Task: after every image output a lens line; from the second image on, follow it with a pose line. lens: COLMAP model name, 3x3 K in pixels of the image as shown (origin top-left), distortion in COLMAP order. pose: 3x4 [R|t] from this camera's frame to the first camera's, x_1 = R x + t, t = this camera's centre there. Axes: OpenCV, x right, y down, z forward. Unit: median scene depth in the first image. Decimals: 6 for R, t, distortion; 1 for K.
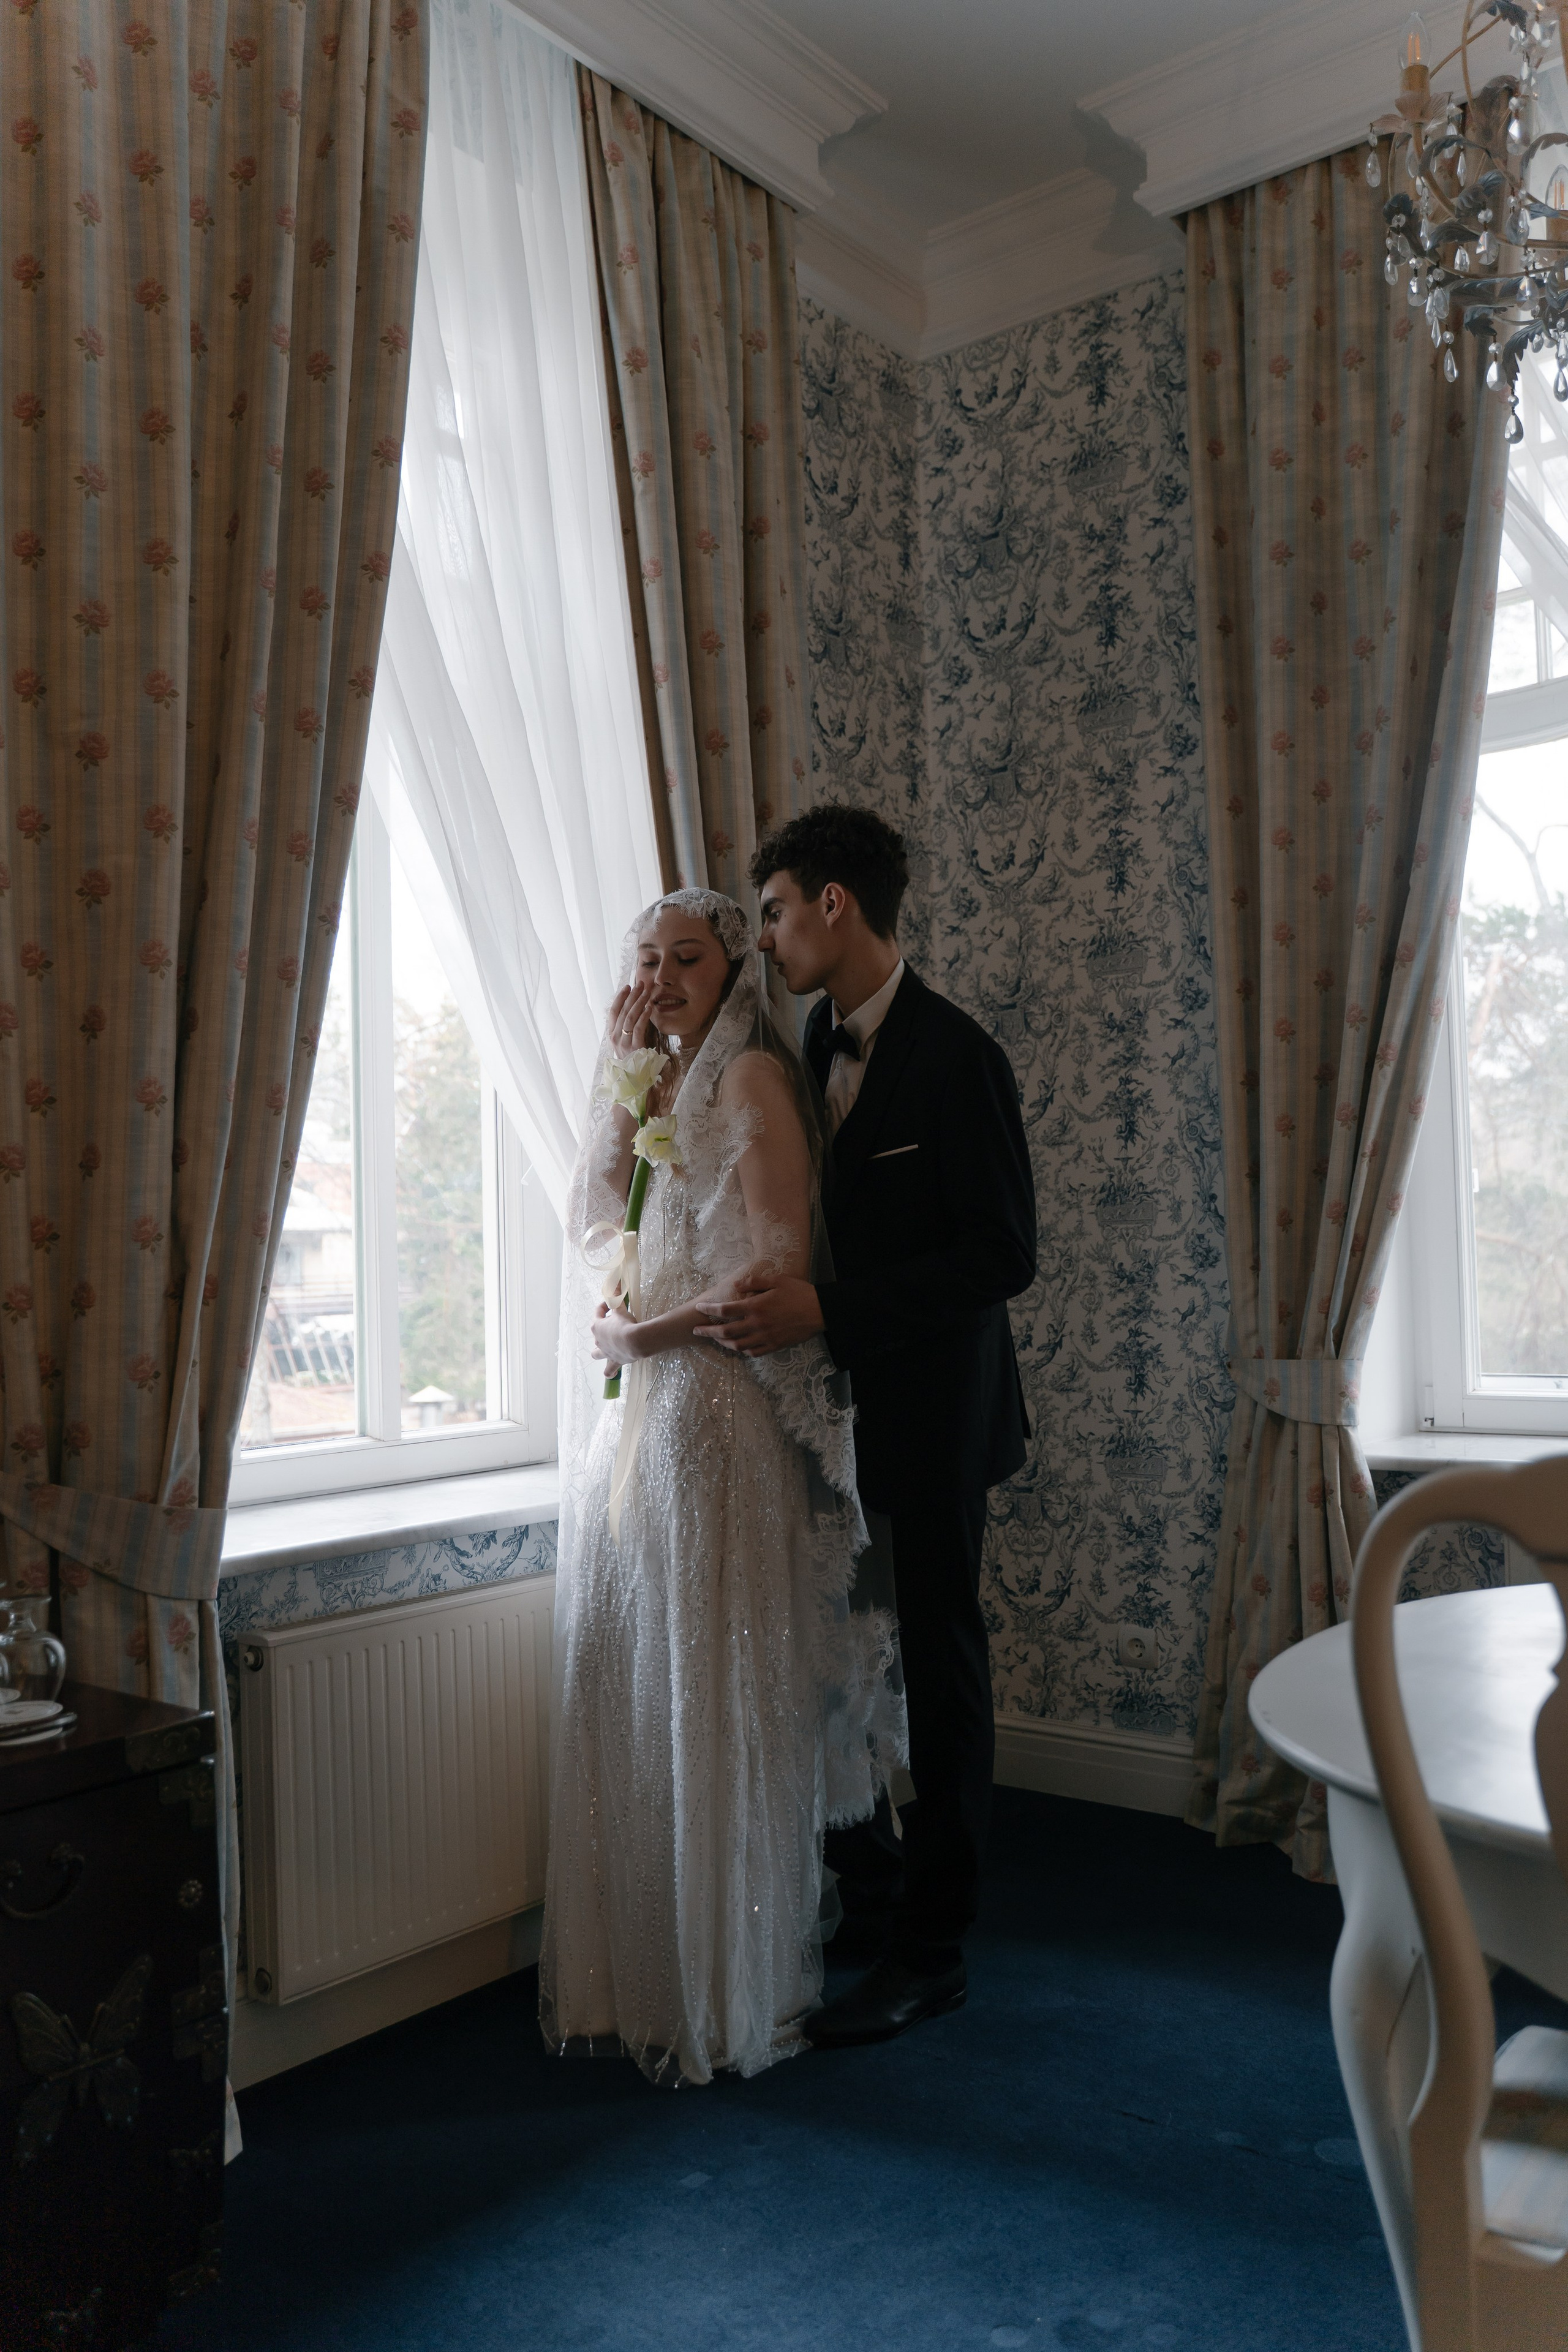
lens RADIAL K [[1897.9, 0, 784.6], [0, 1897.9, 1165.0], [0, 0, 1]] dist [-0.004097, 0.005942]
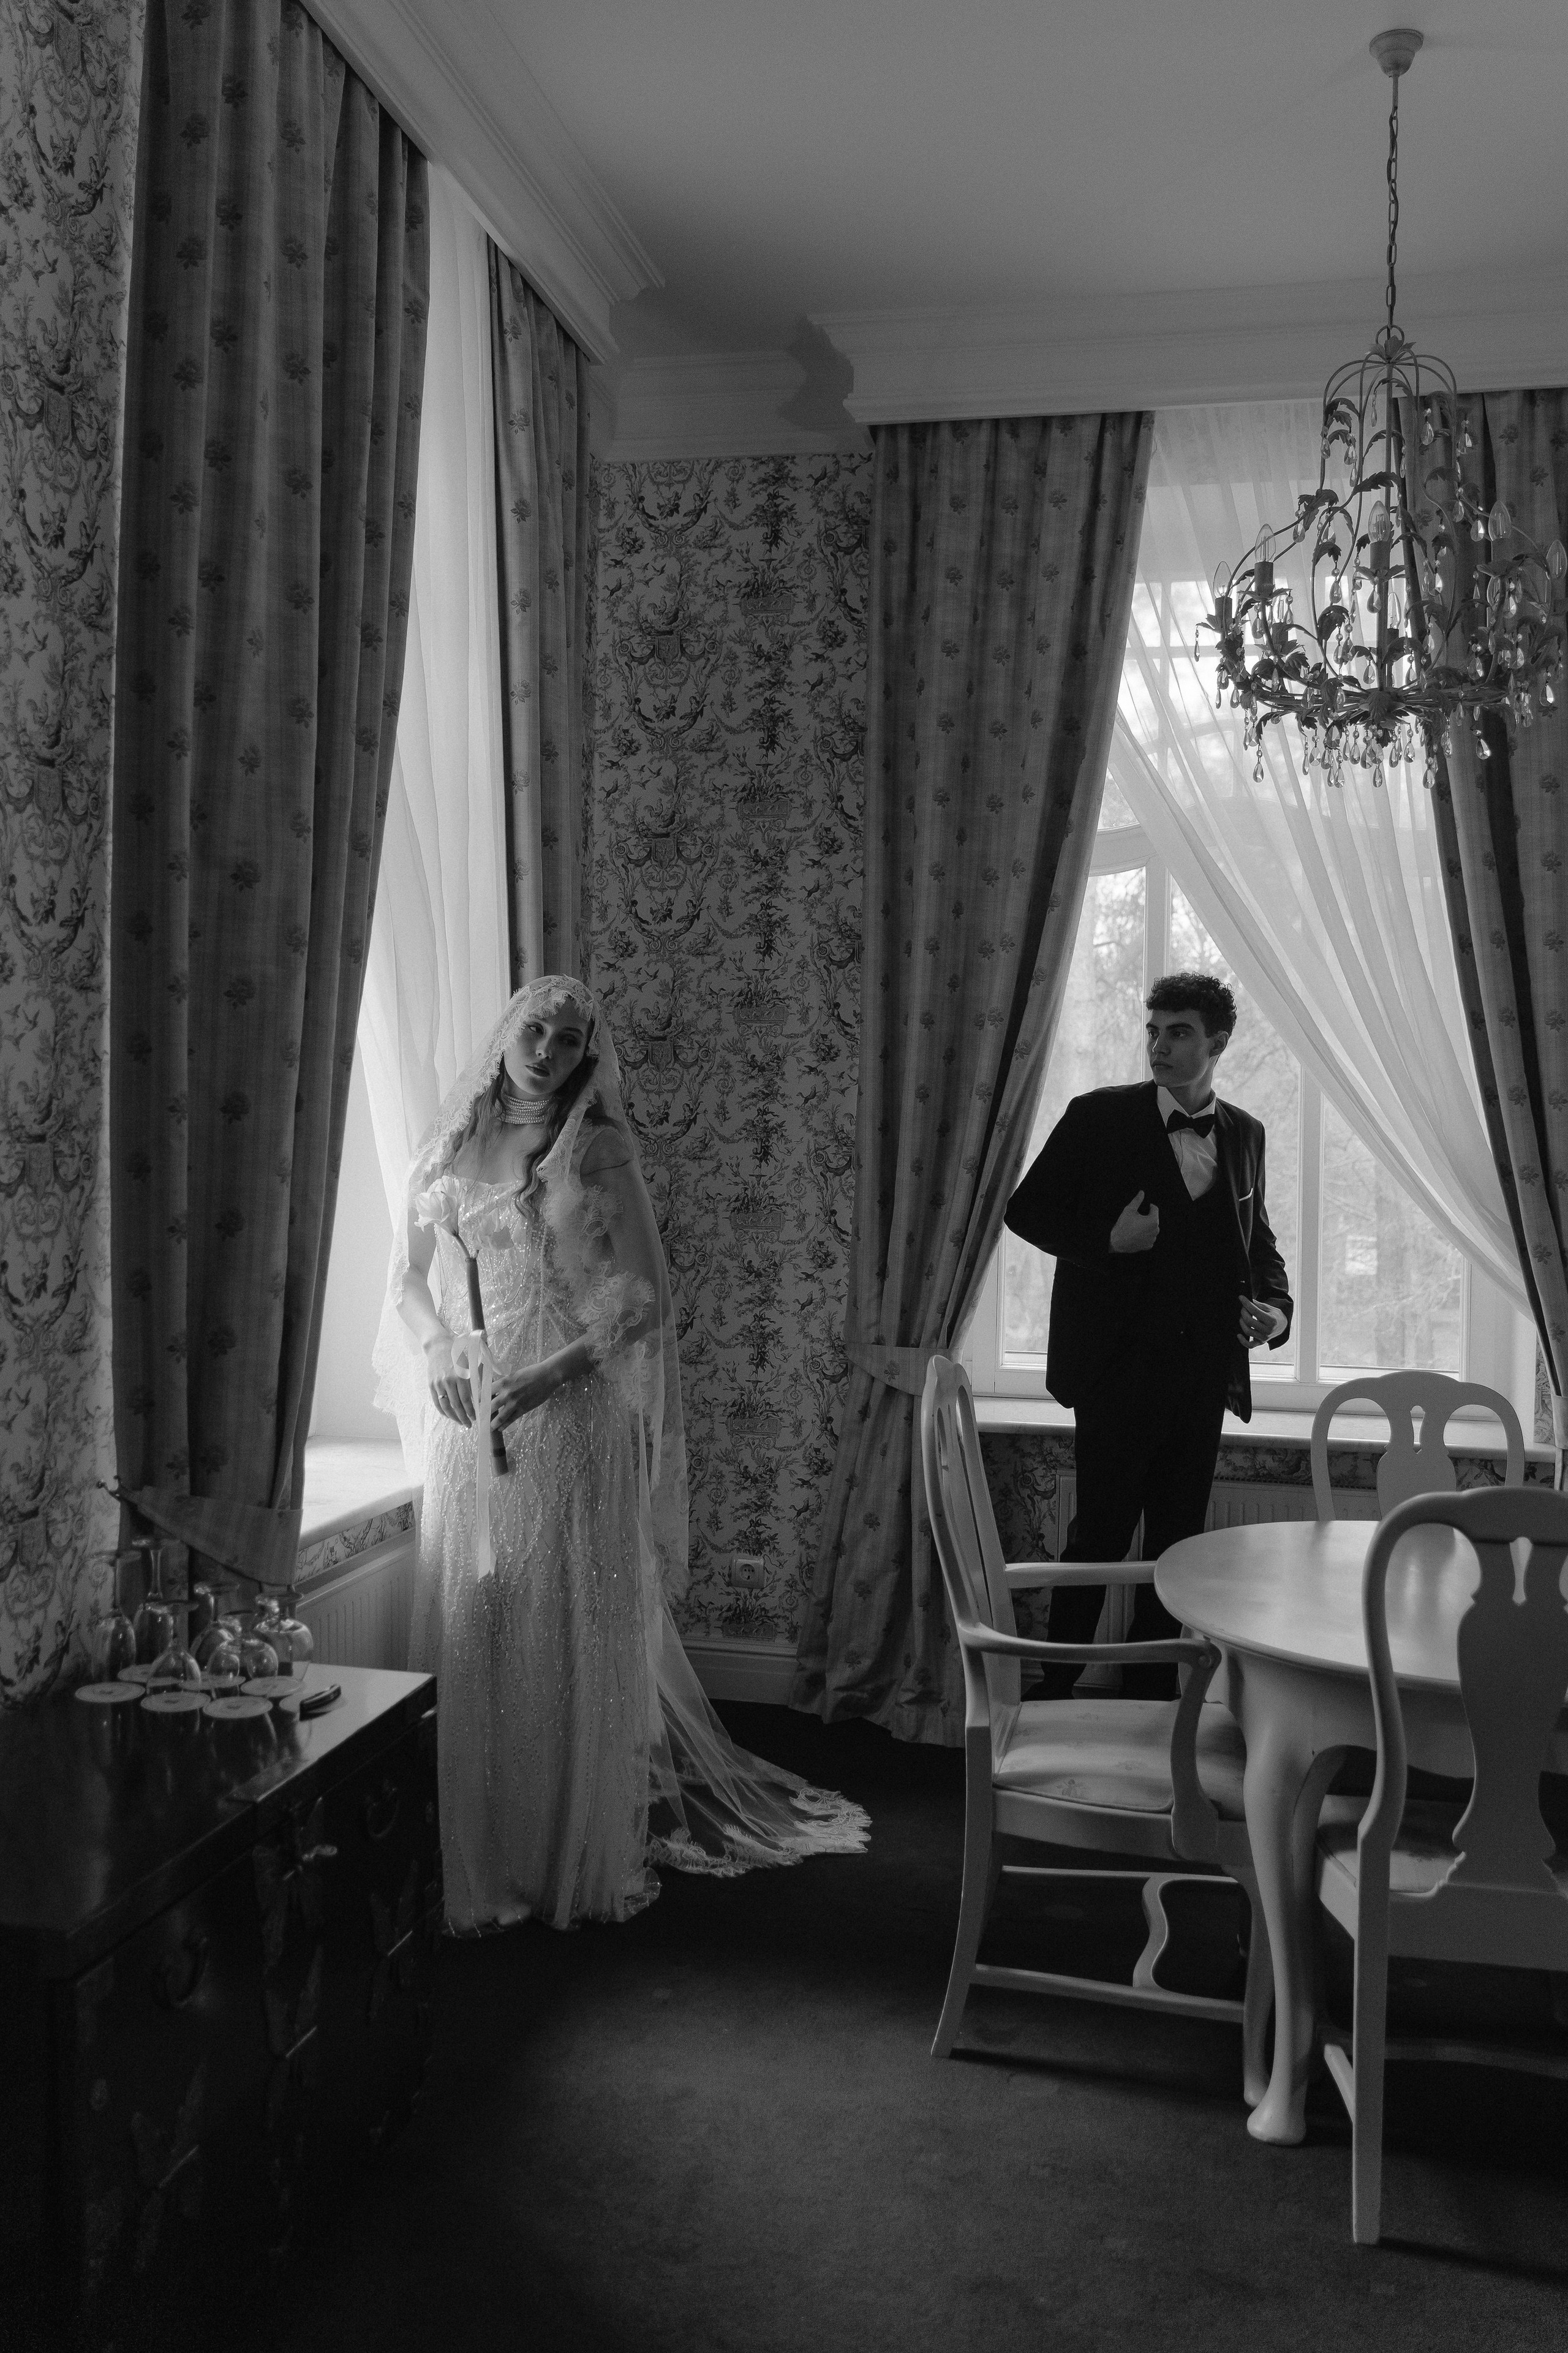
lens RADIAL K [[2012.0, 0, 813.1], [0, 2012.0, 1136.5], [0, 0, 1]] dist [-0.007421, 0.014242]
pose [[0.893600, 0.042953, 0.446804, -0.373777], [-0.064794, 0.997329, 0.033710, -0.075582], [-0.444163, -0.059073, 0.893997, -0.172888]]
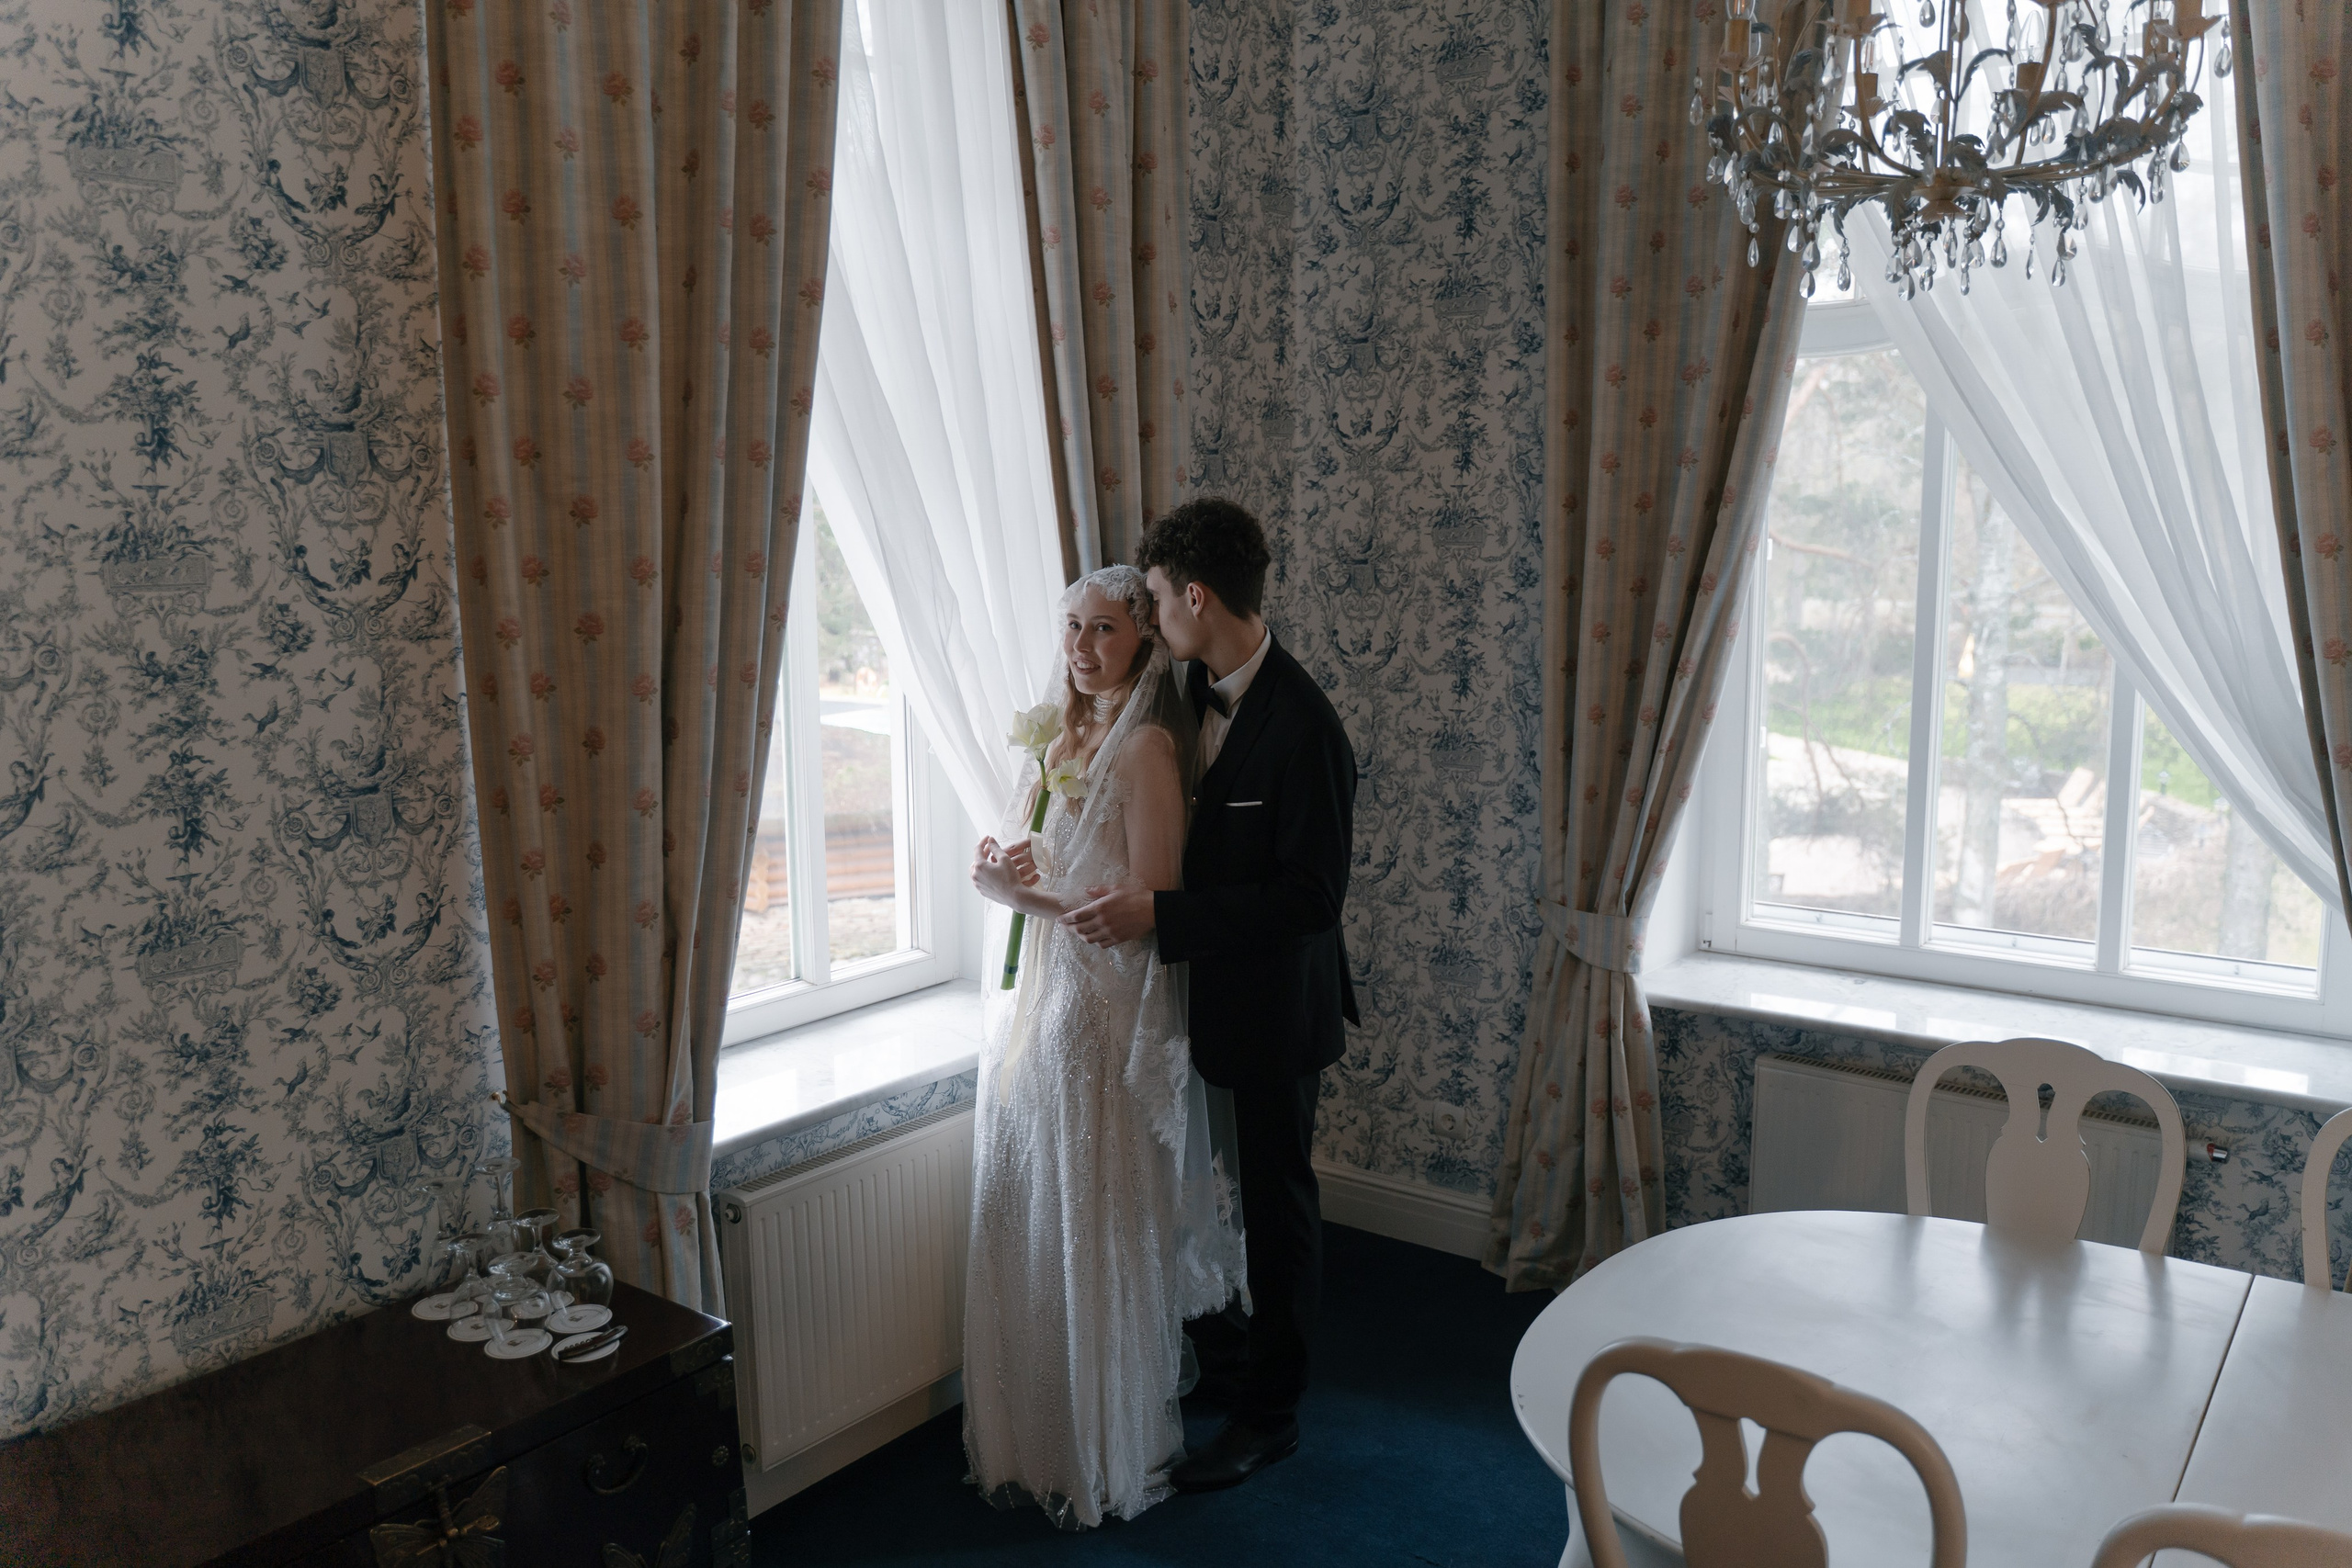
lens RADIAL K [[1897.7, 0, 1184.9], [0, 1897.7, 785.3], [0, 0, 1]] dist [-0.004097, 0.005942]
pose [[0.999418, 0.014022, 0.031084, -0.018566], [-0.019759, 0.981053, 0.192728, -0.177118], [-0.027793, -0.193230, 0.980760, -0.116068]]
